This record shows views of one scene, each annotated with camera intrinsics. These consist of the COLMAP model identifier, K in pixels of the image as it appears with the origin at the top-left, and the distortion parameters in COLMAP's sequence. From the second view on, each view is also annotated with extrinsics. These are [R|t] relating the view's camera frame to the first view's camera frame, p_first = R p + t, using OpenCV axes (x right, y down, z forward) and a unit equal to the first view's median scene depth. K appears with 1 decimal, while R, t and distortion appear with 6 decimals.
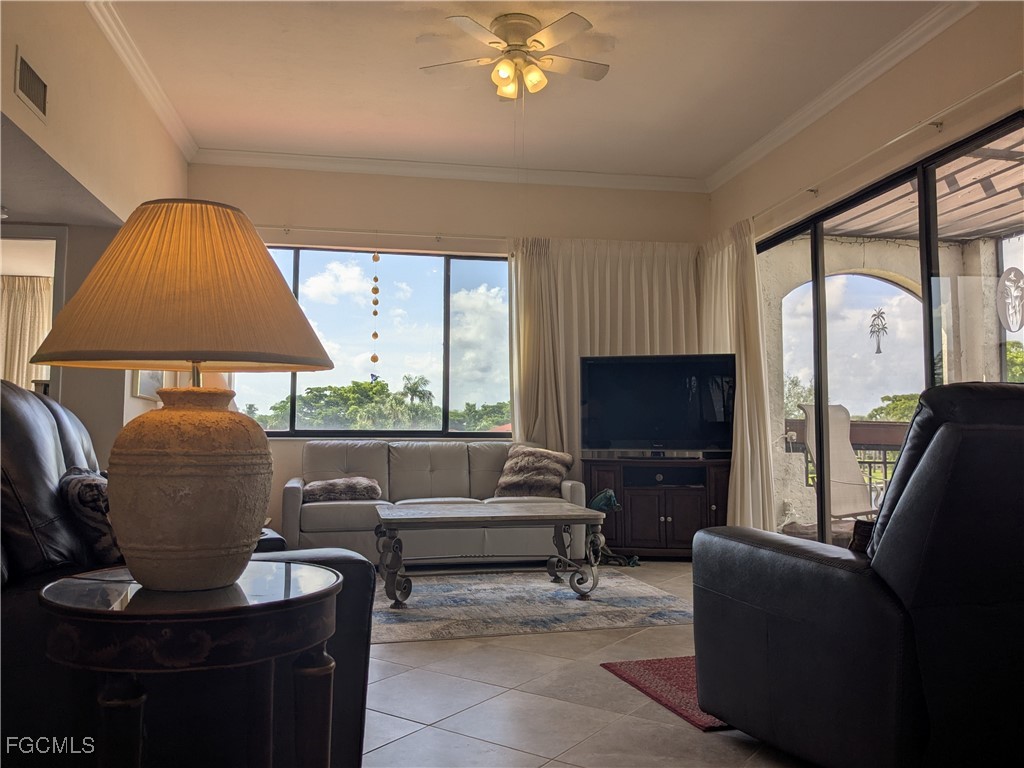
lens RADIAL K [[809.2, 0, 510.9], [0, 809.2, 369.4], [0, 0, 1]] dist [0.057247, -0.135290]
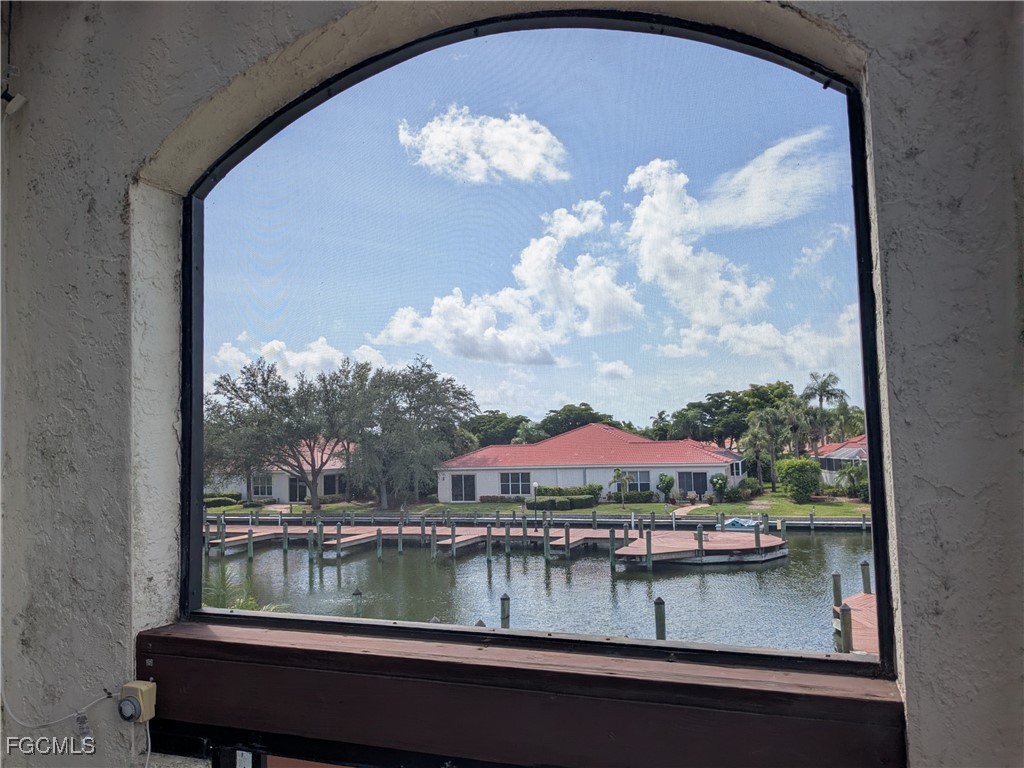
lens RADIAL K [[809.9, 0, 508.6], [0, 809.9, 385.8], [0, 0, 1]] dist [0.056002, -0.098793]
pose [[0.857284, -0.064563, -0.510780, 0.648828], [0.072924, 0.997331, -0.003670, -0.008224], [0.509654, -0.034102, 0.859703, 0.928789]]
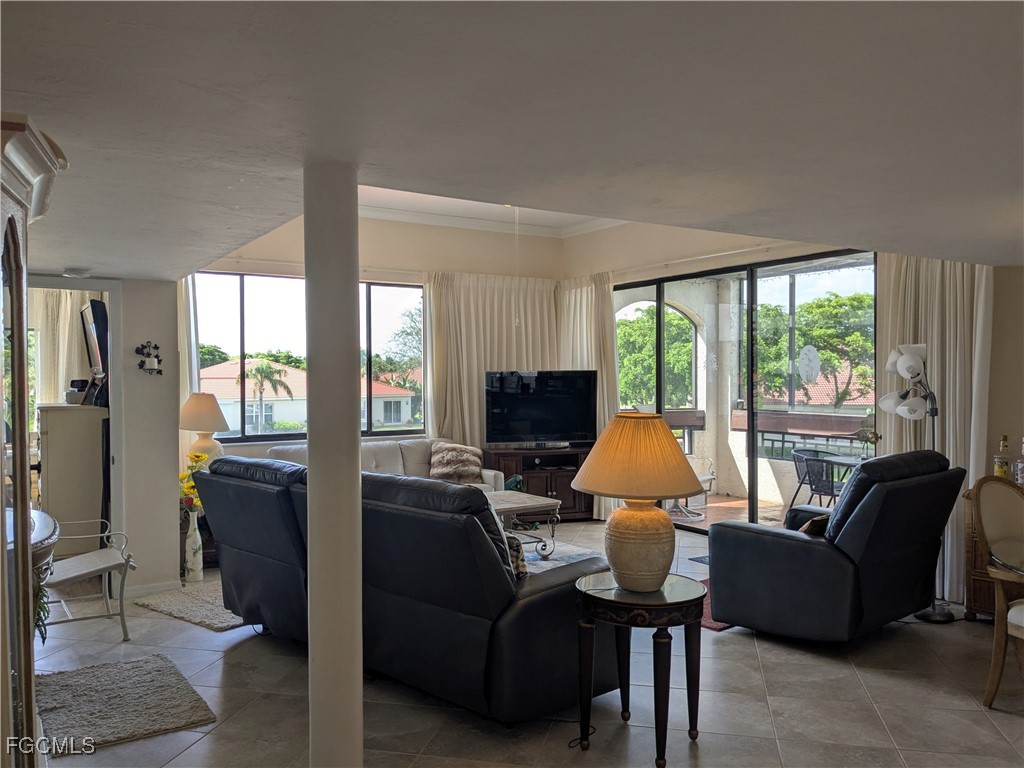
lens RADIAL K [[806.5, 0, 512.0], [0, 806.5, 384.0], [0, 0, 1]] dist [0.065704, -0.100609]
pose [[0.924695, -0.012162, 0.380514, -0.355277], [-0.022956, 0.995890, 0.087617, -0.107129], [-0.380016, -0.089755, 0.920615, -0.191046]]
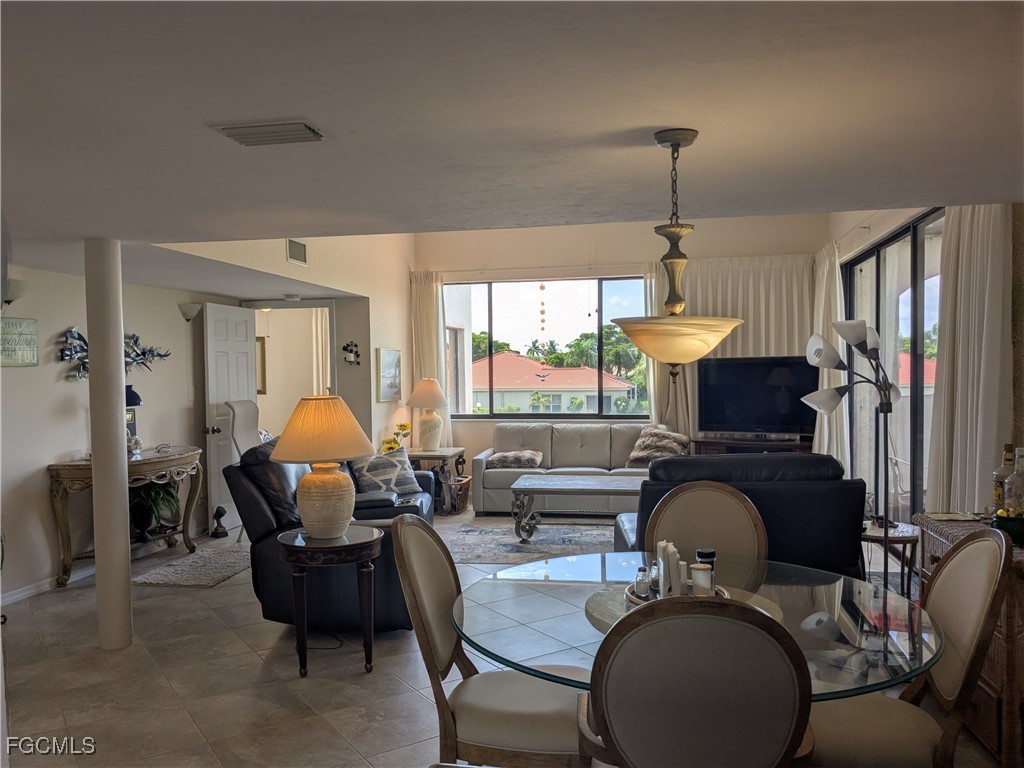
lens RADIAL K [[800.6, 0, 487.9], [0, 800.6, 398.0], [0, 0, 1]] dist [0.068892, -0.253279]
pose [[0.923134, -0.001343, -0.384477, 0.262009], [0.047644, 0.992686, 0.110927, -0.107412], [0.381516, -0.120718, 0.916446, -0.277209]]
